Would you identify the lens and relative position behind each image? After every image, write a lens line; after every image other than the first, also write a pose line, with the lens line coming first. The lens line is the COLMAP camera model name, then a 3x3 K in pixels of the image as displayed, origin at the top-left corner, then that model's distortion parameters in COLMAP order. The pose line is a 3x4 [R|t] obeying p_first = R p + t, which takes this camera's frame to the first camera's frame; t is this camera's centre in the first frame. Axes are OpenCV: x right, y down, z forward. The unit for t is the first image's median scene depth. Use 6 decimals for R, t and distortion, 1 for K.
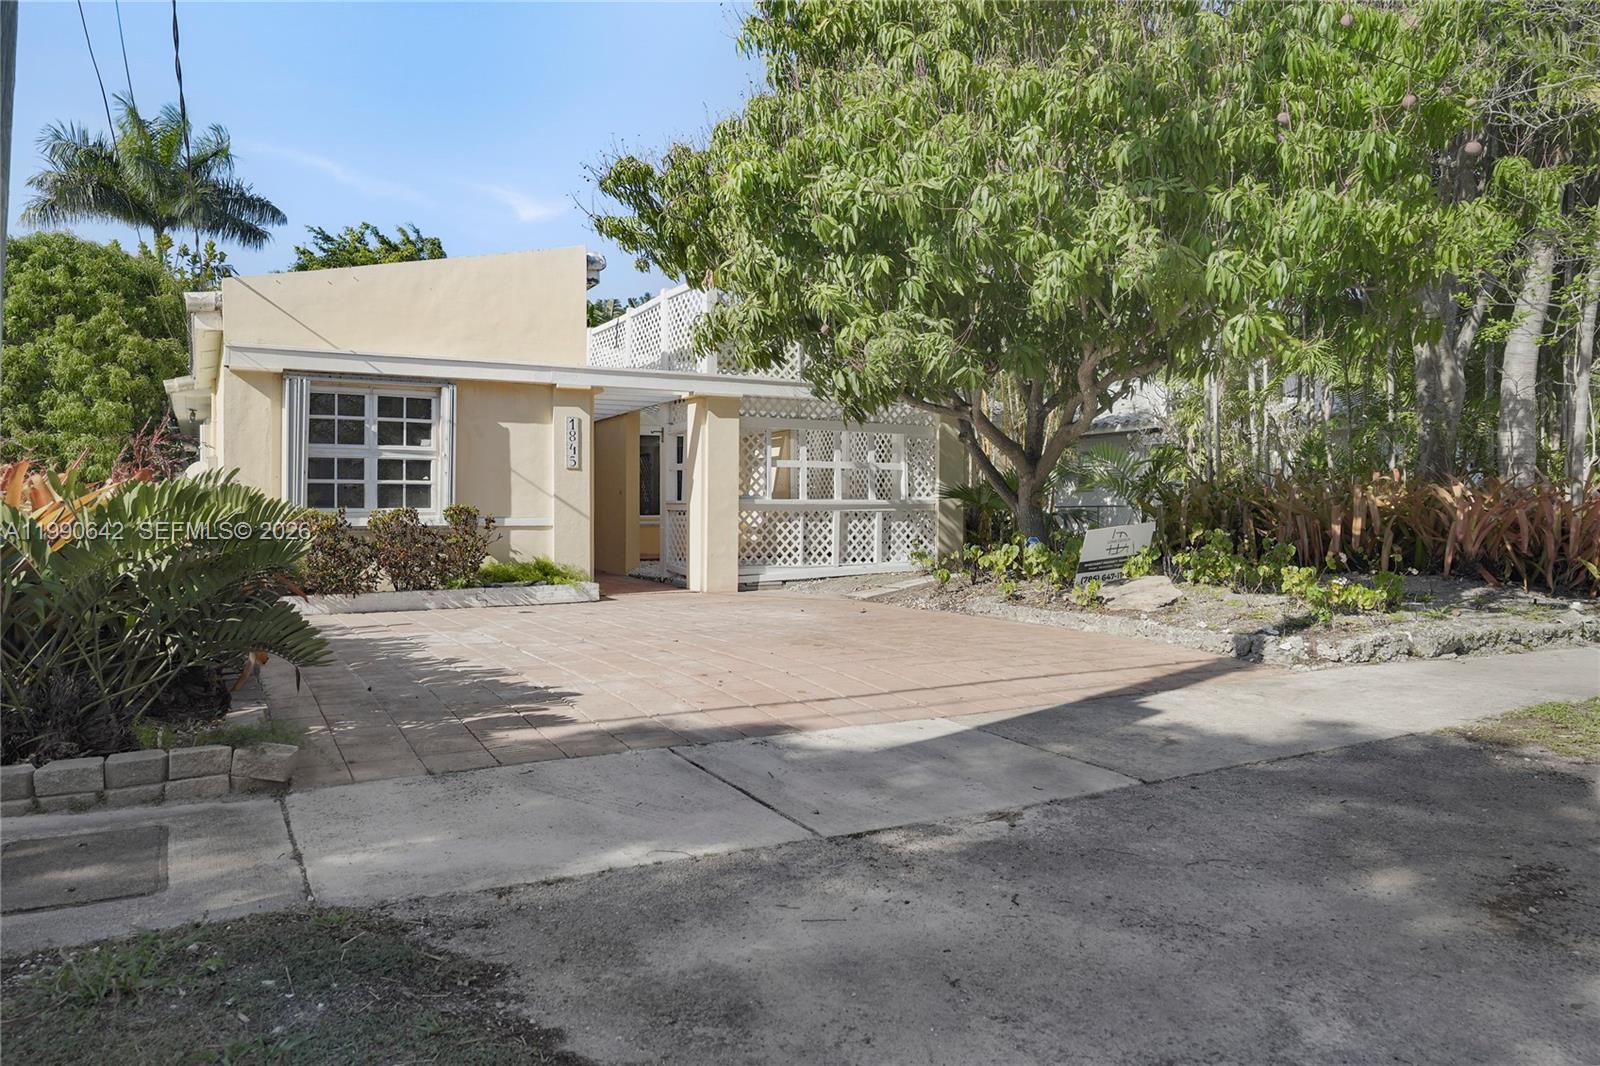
lens RADIAL K [[1076.2, 0, 803.6], [0, 1076.2, 519.9], [0, 0, 1]] dist [-0.002853, 0.008592]
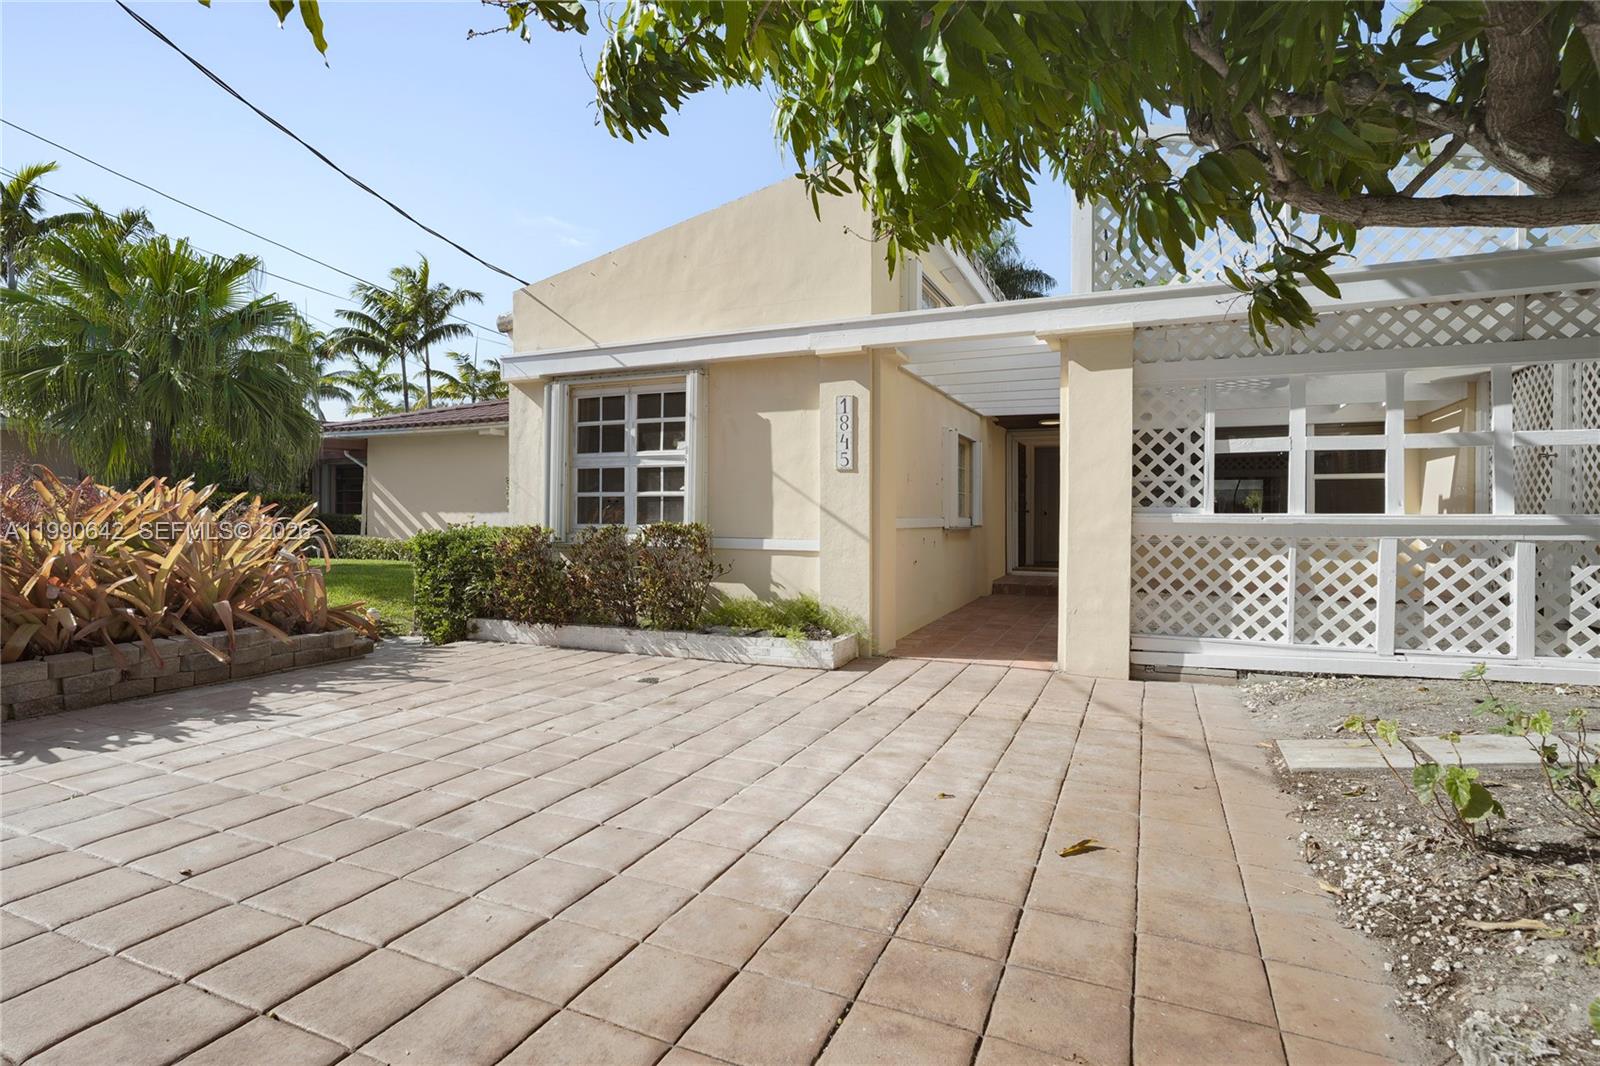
lens RADIAL K [[786.7, 0, 797.4], [0, 786.7, 516.1], [0, 0, 1]] dist [-0.005975, 0.000718]
pose [[0.606400, 0.004213, -0.795149, 0.172800], [-0.012098, 0.999919, -0.003928, -0.015728], [0.795068, 0.012001, 0.606402, 0.678263]]
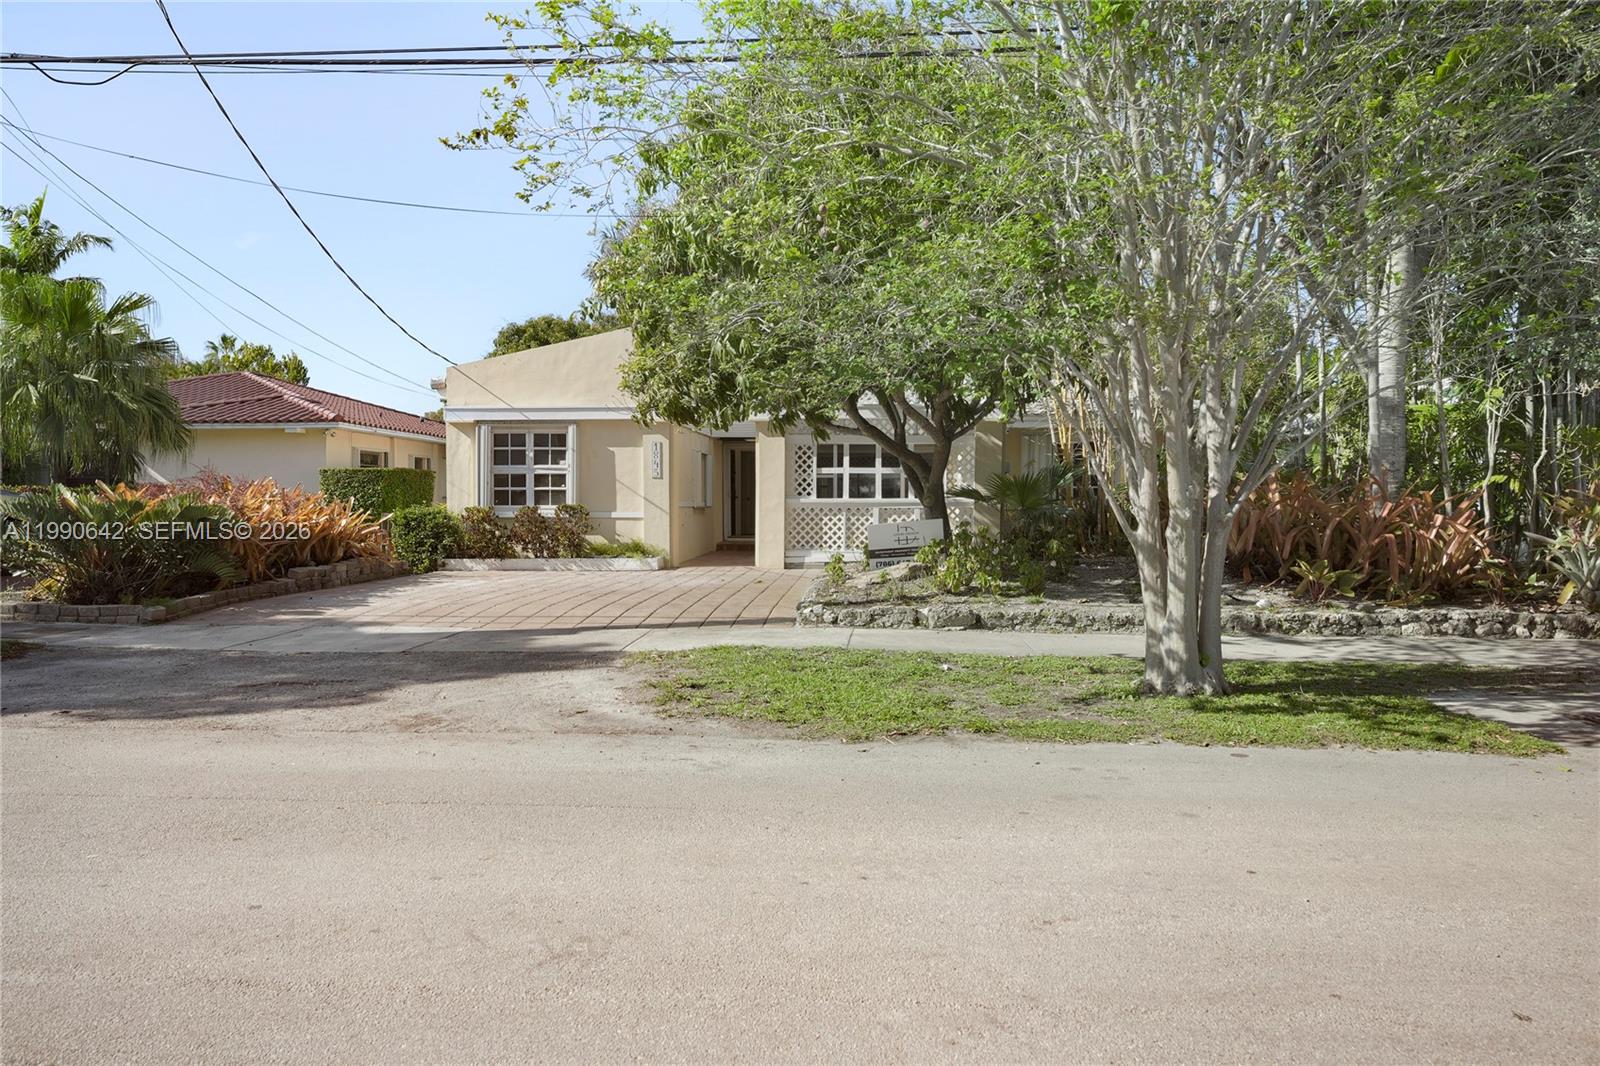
lens RADIAL K [[1076.2, 0, 795.0], [0, 1076.2, 530.2], [0, 0, 1]] dist [-0.002853, 0.008592]
pose [[0.842609, 0.015197, -0.538312, 0.720071], [-0.005614, 0.999795, 0.019436, -0.007040], [0.538497, -0.013355, 0.842521, -0.105735]]
